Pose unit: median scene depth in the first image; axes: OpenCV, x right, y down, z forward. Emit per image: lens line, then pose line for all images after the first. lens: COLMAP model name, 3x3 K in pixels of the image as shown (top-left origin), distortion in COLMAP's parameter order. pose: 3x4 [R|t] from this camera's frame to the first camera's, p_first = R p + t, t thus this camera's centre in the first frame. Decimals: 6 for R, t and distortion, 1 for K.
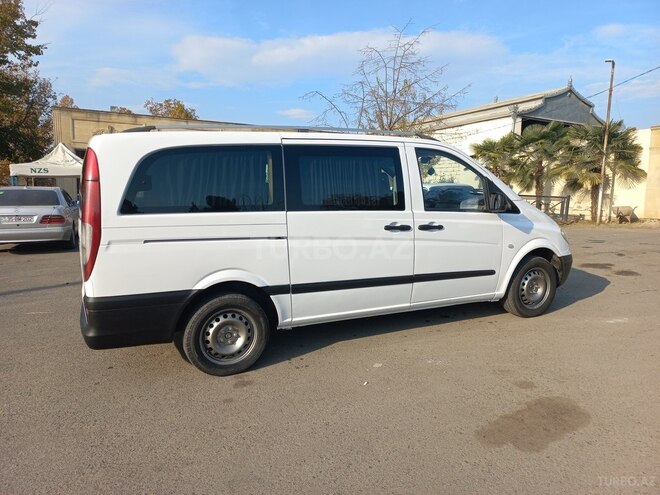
lens RADIAL K [[474.3, 0, 330.0], [0, 474.3, 247.5], [0, 0, 1]] dist [0.039146, -0.004834]
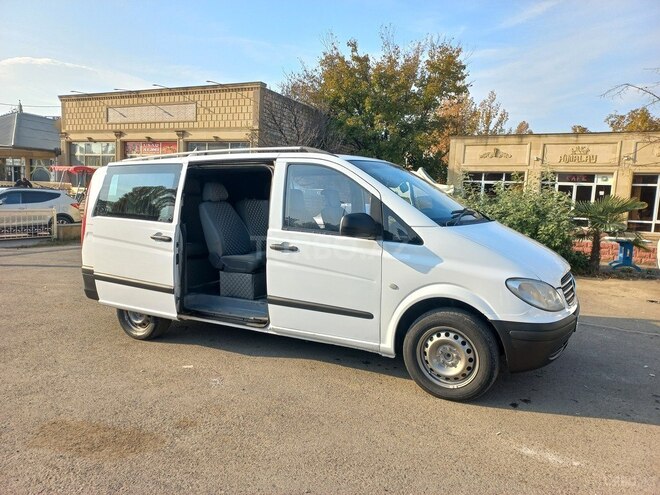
lens RADIAL K [[476.2, 0, 326.3], [0, 476.2, 247.7], [0, 0, 1]] dist [0.026761, -0.010783]
pose [[0.573342, 0.090180, -0.814338, 0.900423], [-0.123616, 0.992068, 0.022829, -0.065865], [0.809937, 0.087576, 0.579942, 0.472264]]
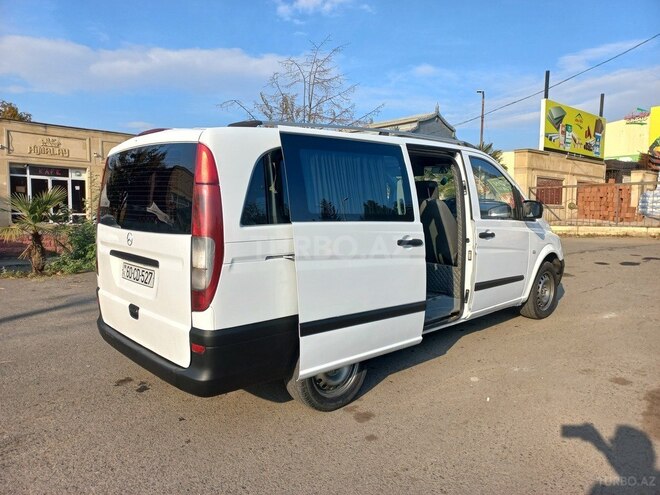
lens RADIAL K [[474.3, 0, 330.0], [0, 474.3, 247.5], [0, 0, 1]] dist [0.039146, -0.004834]
pose [[0.953937, -0.031787, 0.298317, -0.360439], [0.042037, 0.998723, -0.028005, -0.001916], [-0.297046, 0.039255, 0.954056, 0.123179]]
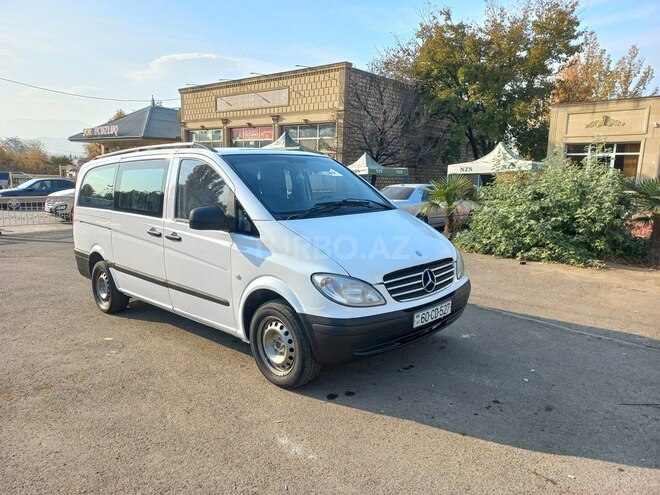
lens RADIAL K [[476.2, 0, 326.3], [0, 476.2, 247.7], [0, 0, 1]] dist [0.026761, -0.010783]
pose [[0.340108, 0.136155, -0.930477, 1.132702], [-0.117663, 0.987849, 0.101542, -0.144678], [0.932996, 0.074947, 0.351996, 0.840122]]
